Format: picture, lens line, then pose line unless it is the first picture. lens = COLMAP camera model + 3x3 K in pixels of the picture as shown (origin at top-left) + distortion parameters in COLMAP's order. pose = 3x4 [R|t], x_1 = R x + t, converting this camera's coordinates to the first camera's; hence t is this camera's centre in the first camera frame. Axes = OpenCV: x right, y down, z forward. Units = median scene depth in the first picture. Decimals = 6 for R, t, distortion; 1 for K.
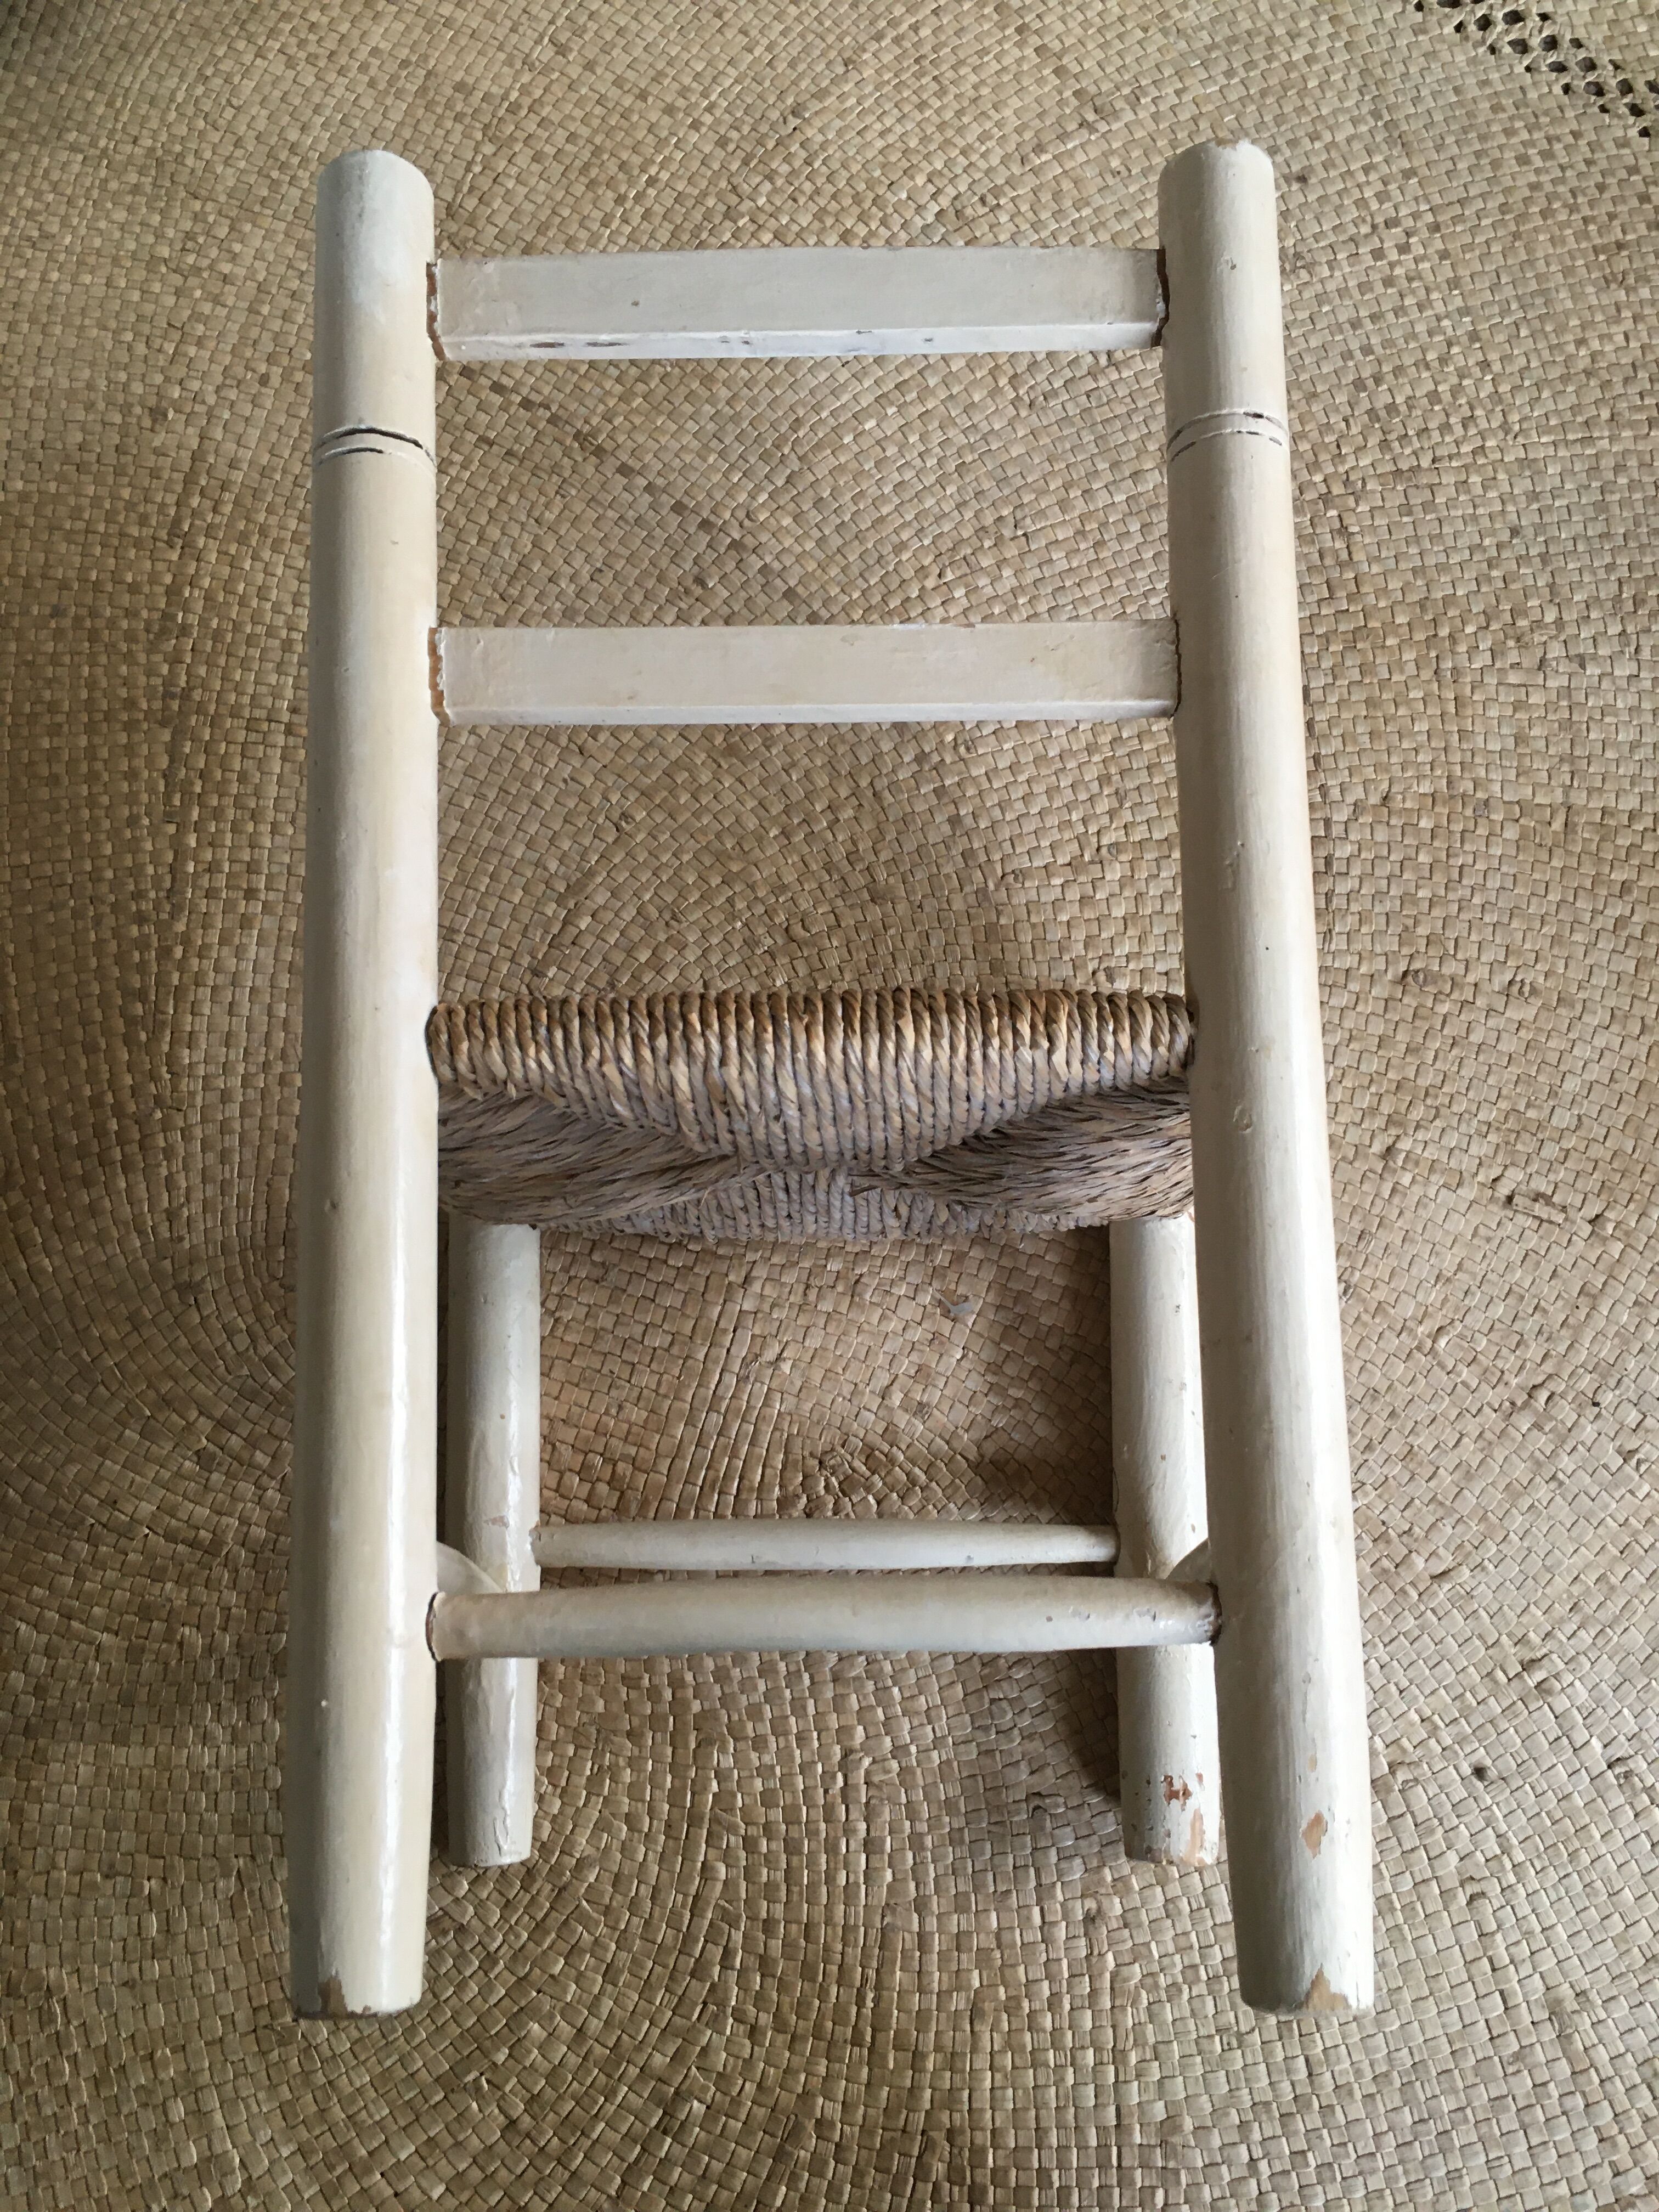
lens RADIAL K [[1886.9, 0, 841.3], [0, 1886.9, 1091.6], [0, 0, 1]] dist [0.083260, -0.116456]
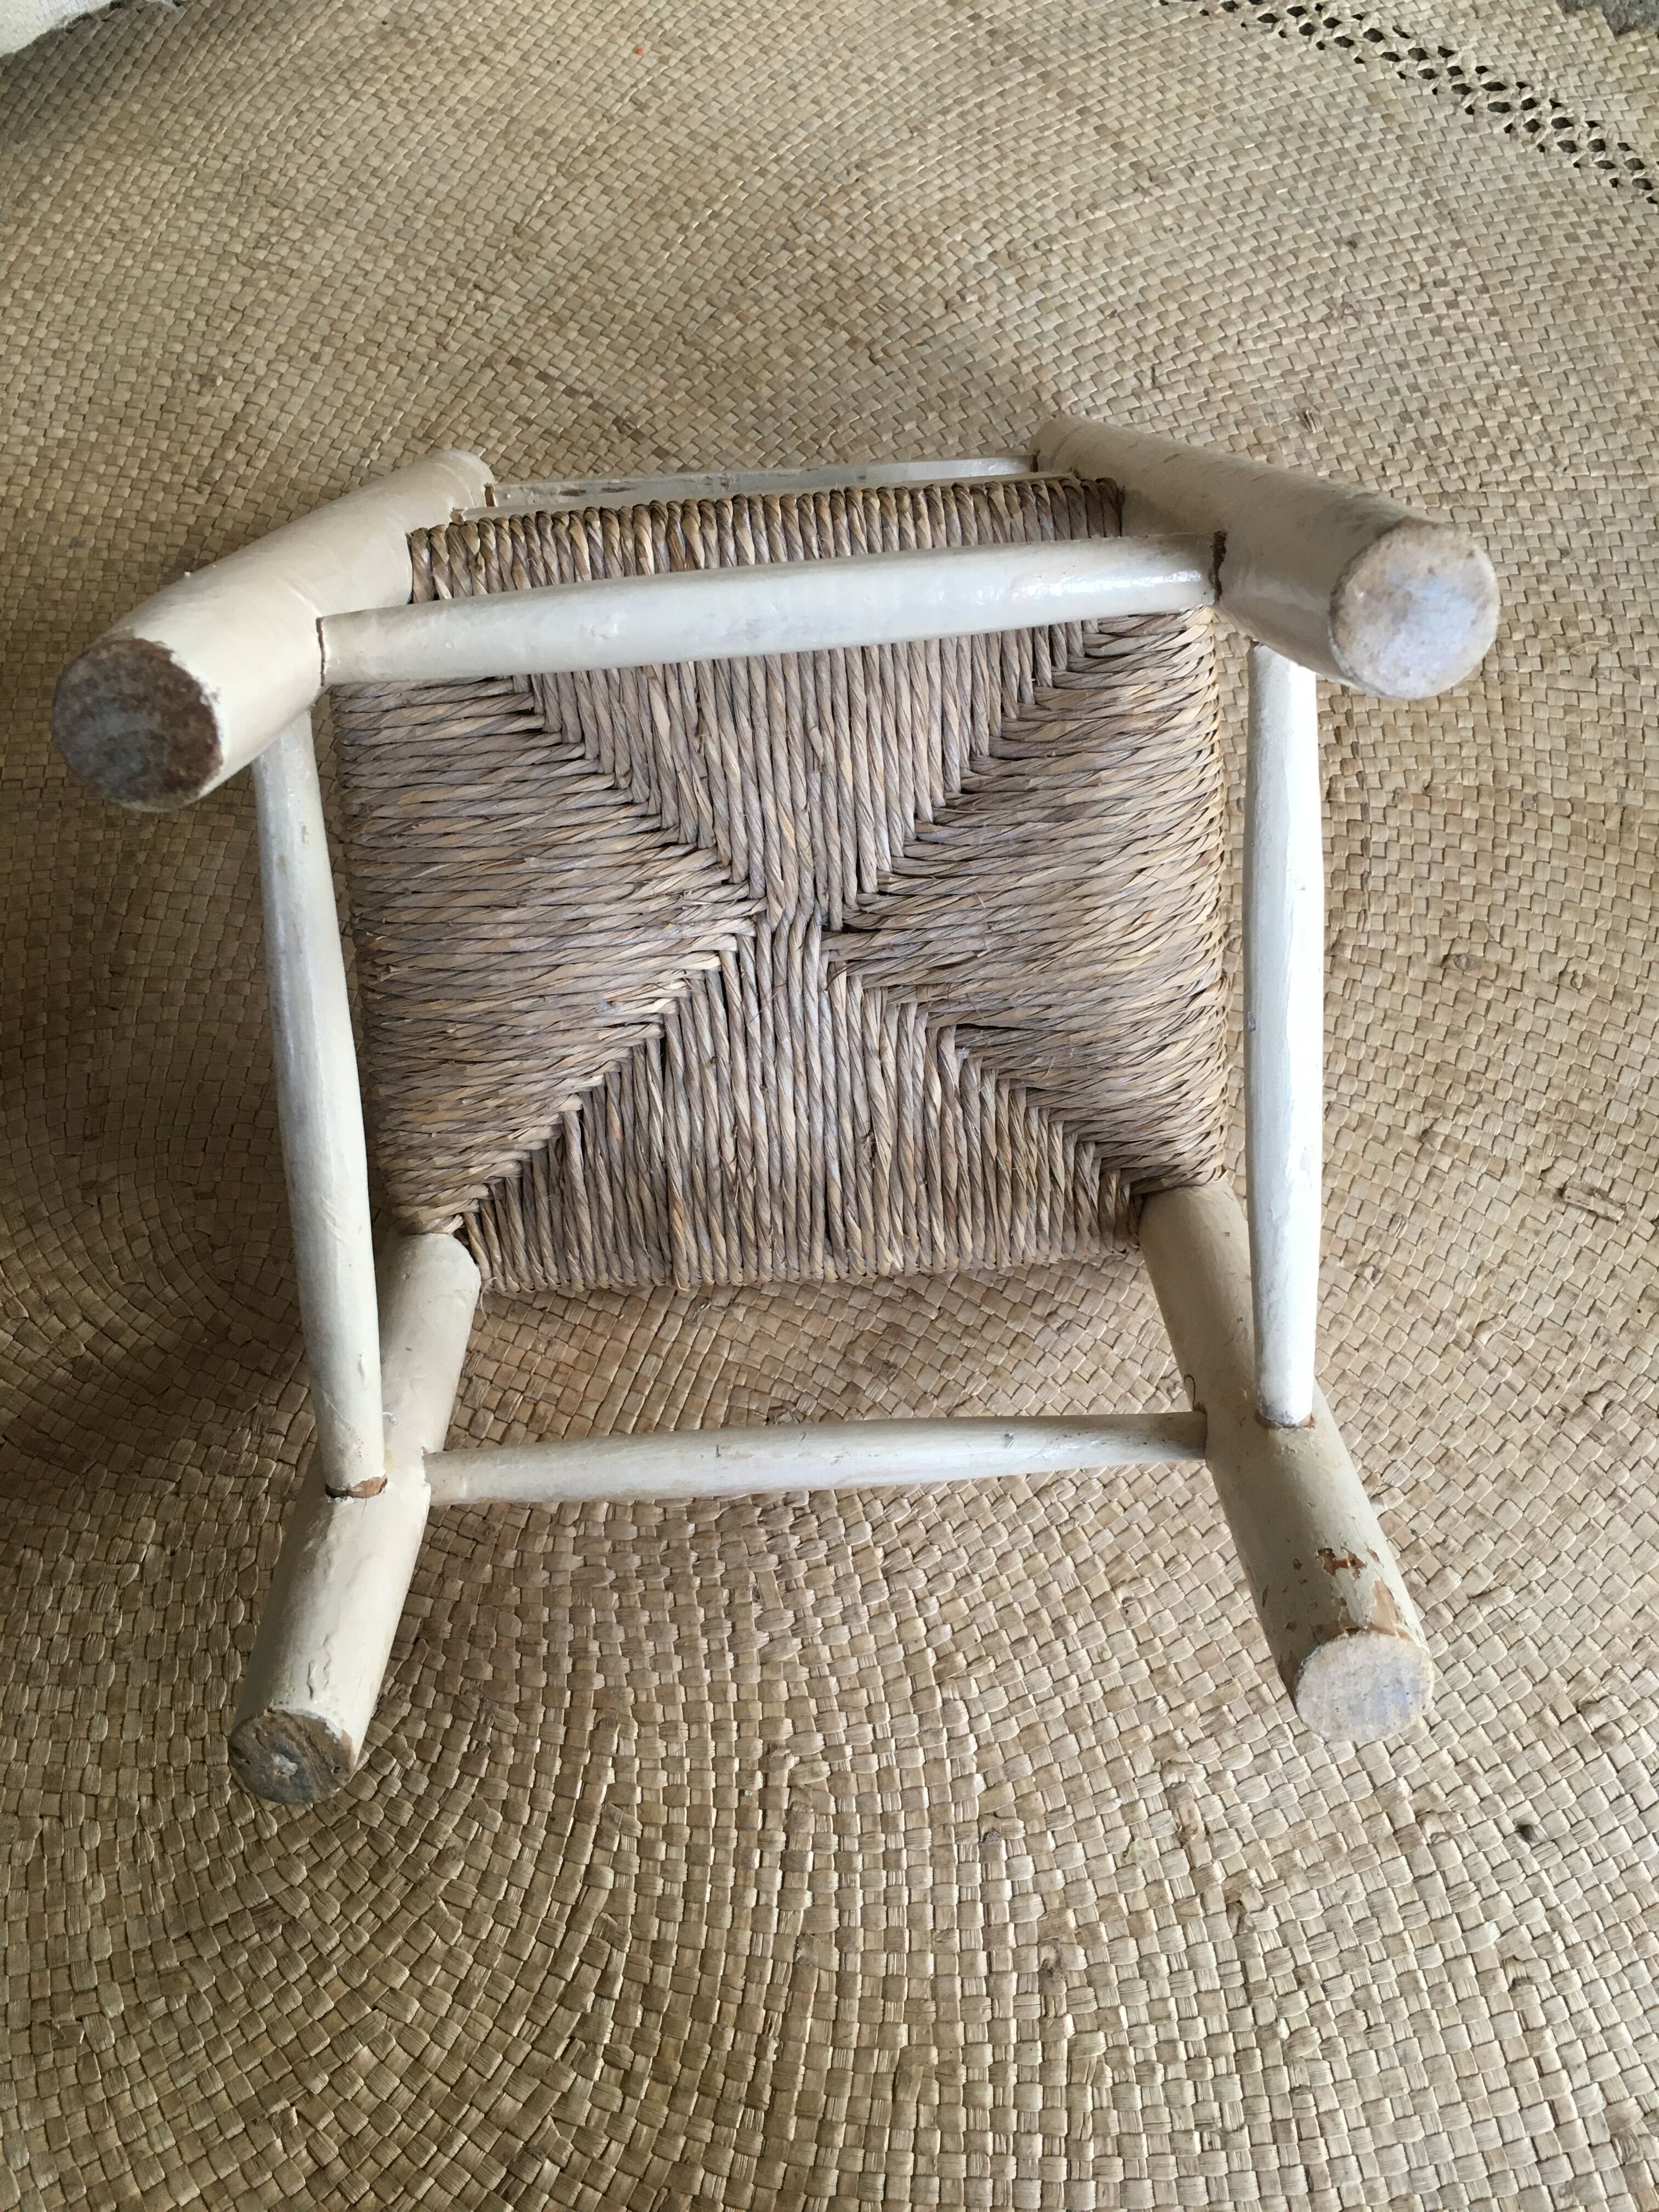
lens RADIAL K [[1886.9, 0, 838.5], [0, 1886.9, 1097.8], [0, 0, 1]] dist [0.083260, -0.116456]
pose [[0.997108, 0.067064, -0.035759, 0.039198], [-0.072902, 0.976968, -0.200547, 0.206465], [0.021486, 0.202574, 0.979031, 0.100759]]
